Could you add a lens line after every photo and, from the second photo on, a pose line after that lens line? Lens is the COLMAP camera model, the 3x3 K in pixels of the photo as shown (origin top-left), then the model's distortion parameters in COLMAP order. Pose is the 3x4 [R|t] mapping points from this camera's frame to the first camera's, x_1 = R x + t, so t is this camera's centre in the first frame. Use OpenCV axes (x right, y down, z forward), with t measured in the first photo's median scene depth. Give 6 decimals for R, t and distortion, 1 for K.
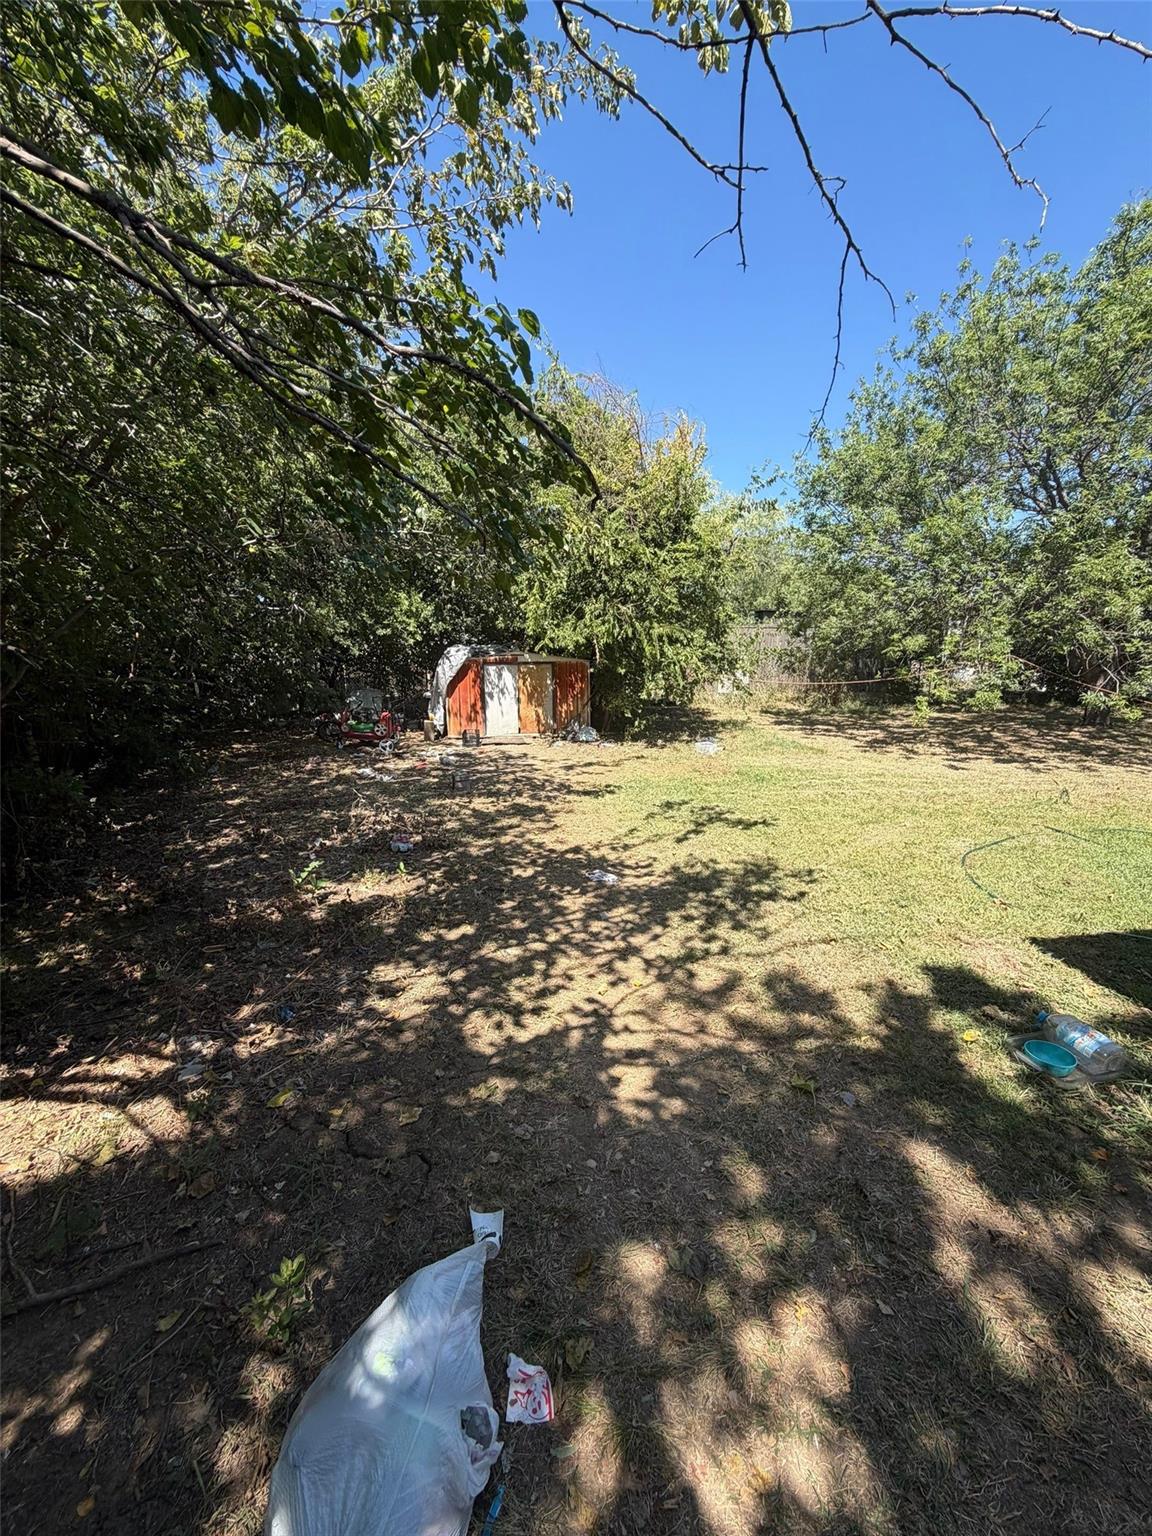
lens RADIAL K [[609.7, 0, 576.0], [0, 609.7, 768.0], [0, 0, 1]] dist [-0.002838, -0.000088]
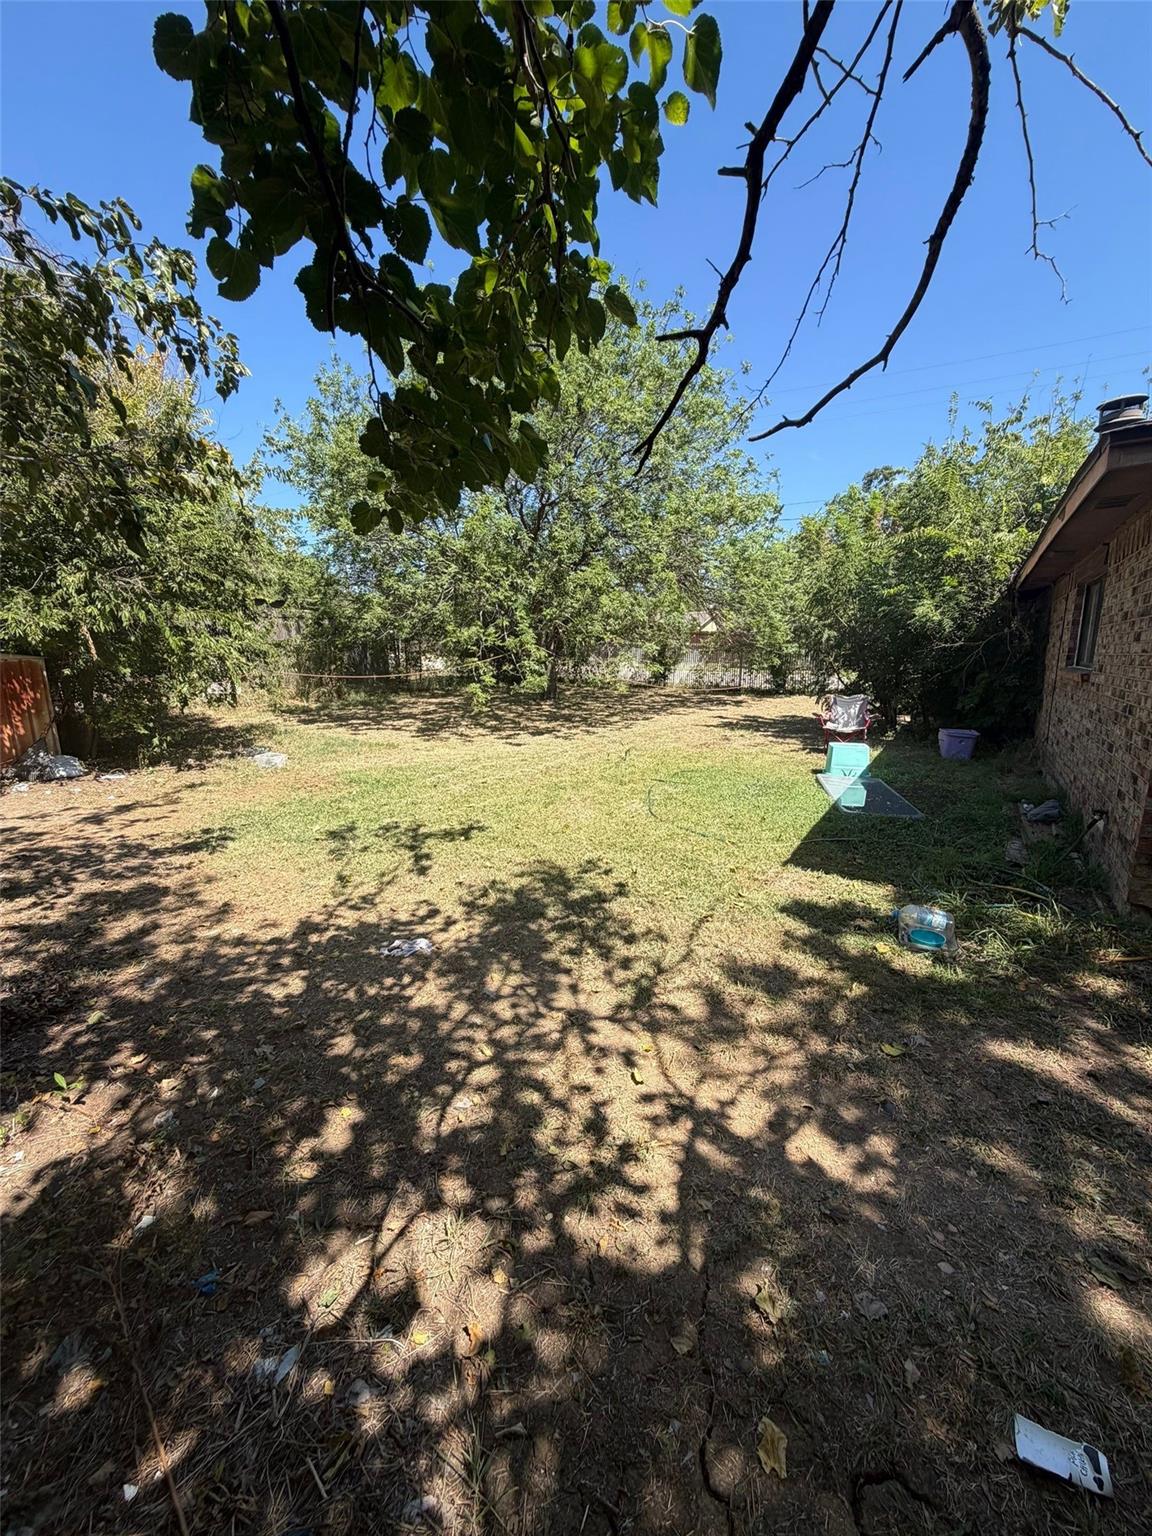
lens RADIAL K [[609.7, 0, 576.0], [0, 609.7, 768.0], [0, 0, 1]] dist [-0.002838, -0.000088]
pose [[0.638458, -0.158428, 0.753175, -0.472056], [0.149185, 0.985500, 0.080834, -0.087743], [-0.755060, 0.060753, 0.652835, 0.476832]]
